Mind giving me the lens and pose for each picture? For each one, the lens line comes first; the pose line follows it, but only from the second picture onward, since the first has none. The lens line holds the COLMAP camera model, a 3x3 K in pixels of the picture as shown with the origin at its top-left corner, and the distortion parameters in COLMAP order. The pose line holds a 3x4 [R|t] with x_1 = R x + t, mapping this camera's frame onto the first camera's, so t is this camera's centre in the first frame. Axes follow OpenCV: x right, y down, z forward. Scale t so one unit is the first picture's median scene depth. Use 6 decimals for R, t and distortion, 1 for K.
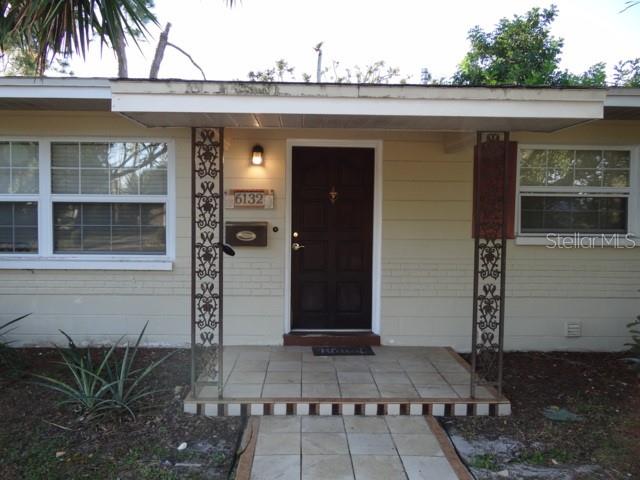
lens RADIAL K [[502.5, 0, 319.4], [0, 502.5, 239.4], [0, 0, 1]] dist [-0.015312, 0.011828]
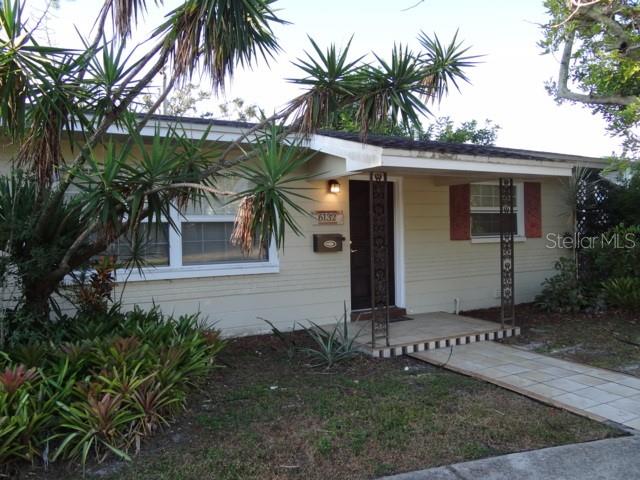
lens RADIAL K [[502.5, 0, 319.6], [0, 502.5, 239.7], [0, 0, 1]] dist [-0.015312, 0.011828]
pose [[0.890105, -0.034625, 0.454439, -0.787312], [0.048676, 0.998629, -0.019252, 0.006233], [-0.453149, 0.039257, 0.890570, -0.217309]]
